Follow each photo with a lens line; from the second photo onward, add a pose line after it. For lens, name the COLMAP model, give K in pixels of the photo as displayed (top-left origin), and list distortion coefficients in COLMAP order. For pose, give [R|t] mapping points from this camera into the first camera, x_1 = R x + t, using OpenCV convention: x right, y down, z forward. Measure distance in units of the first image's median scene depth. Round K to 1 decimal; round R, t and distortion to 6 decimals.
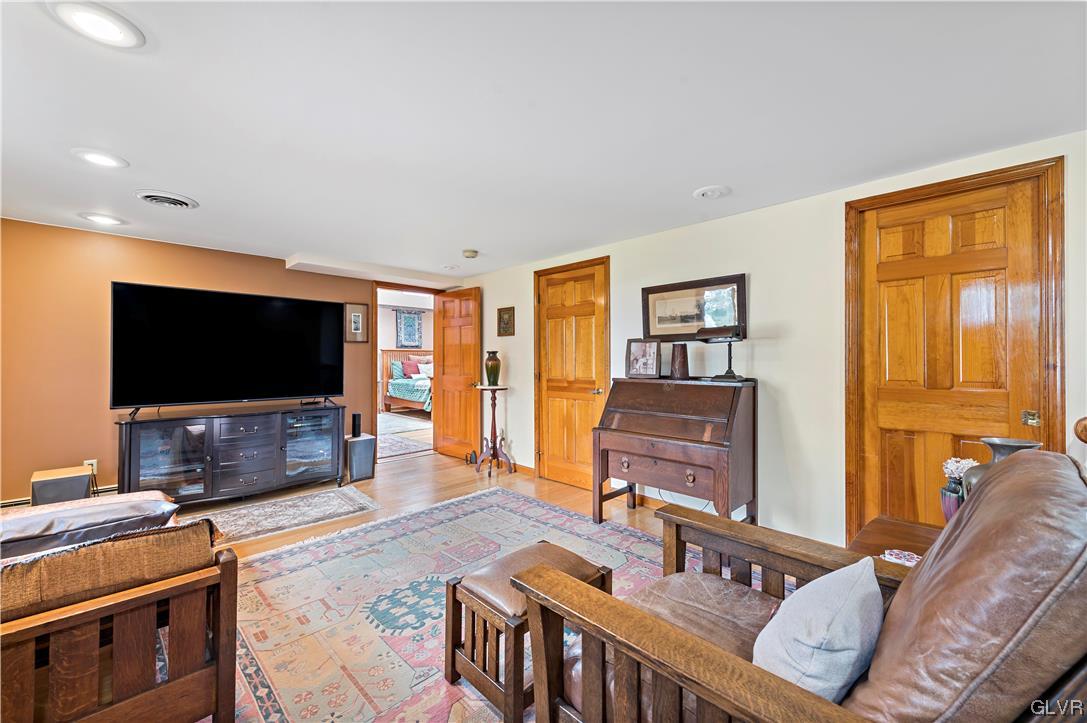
lens RADIAL K [[429.1, 0, 545.6], [0, 429.1, 358.2], [0, 0, 1]] dist [0.009691, -0.002818]
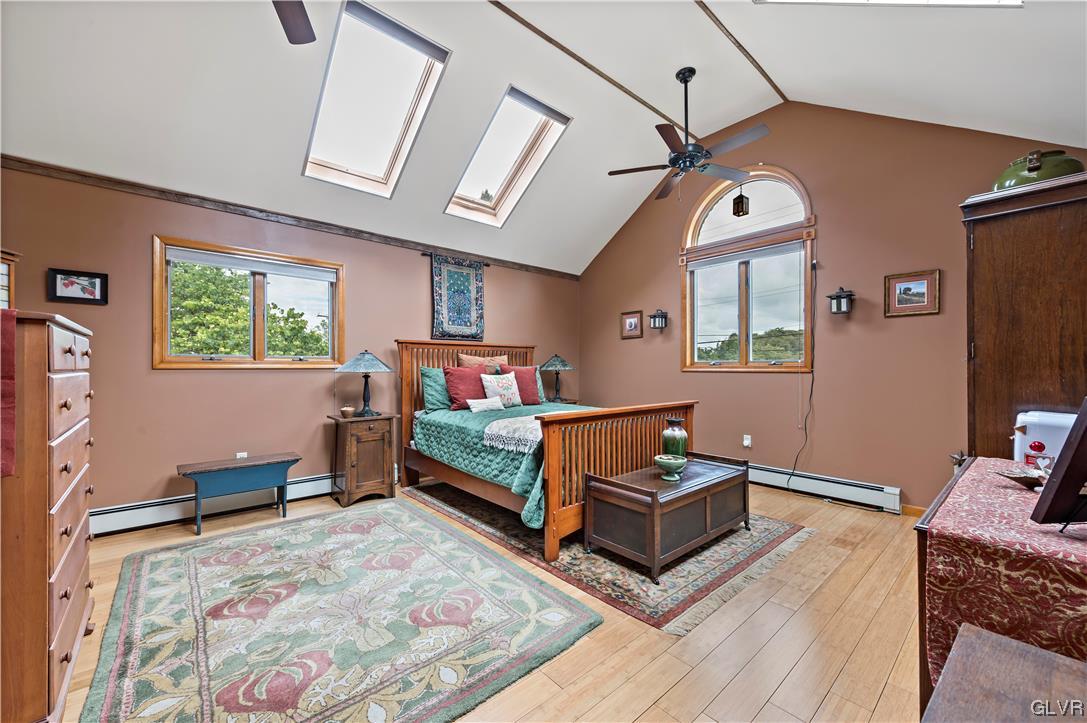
lens RADIAL K [[429.1, 0, 553.0], [0, 429.1, 366.0], [0, 0, 1]] dist [0.009691, -0.002818]
pose [[0.998950, -0.002306, -0.045753, -0.206179], [0.002368, 0.999996, 0.001285, 0.004611], [0.045749, -0.001392, 0.998952, 0.575299]]
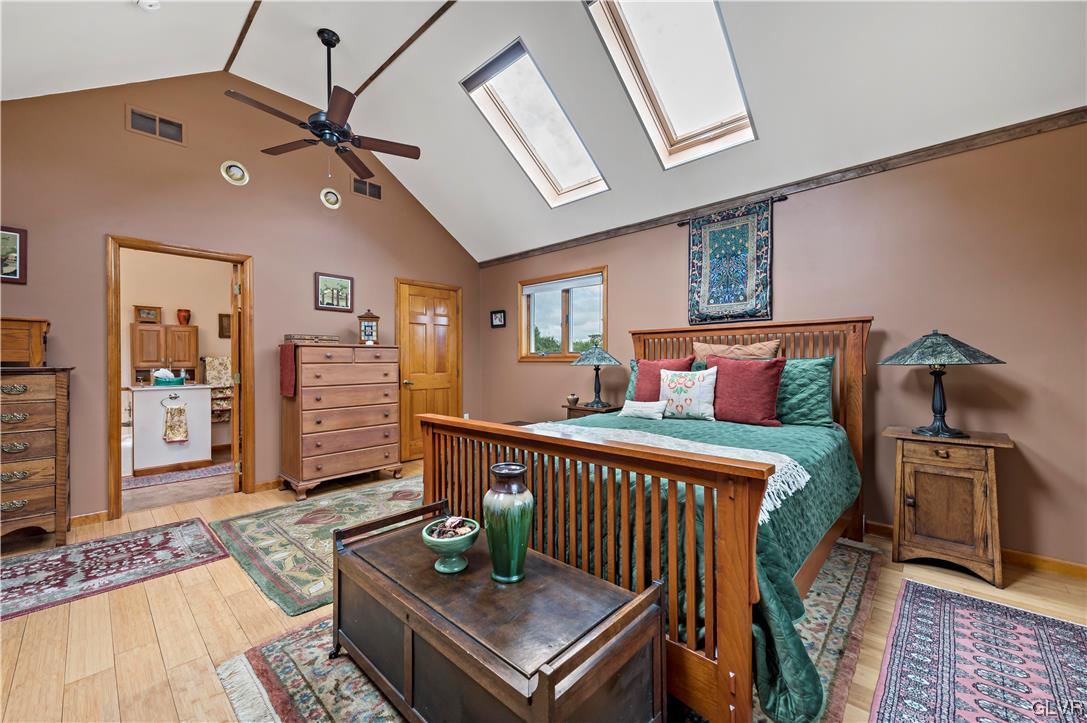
lens RADIAL K [[429.1, 0, 545.9], [0, 429.1, 361.2], [0, 0, 1]] dist [0.009691, -0.002818]
pose [[0.027832, -0.000718, -0.999612, 0.017559], [0.010372, 0.999946, -0.000430, 0.006298], [0.999559, -0.010356, 0.027838, 0.898786]]
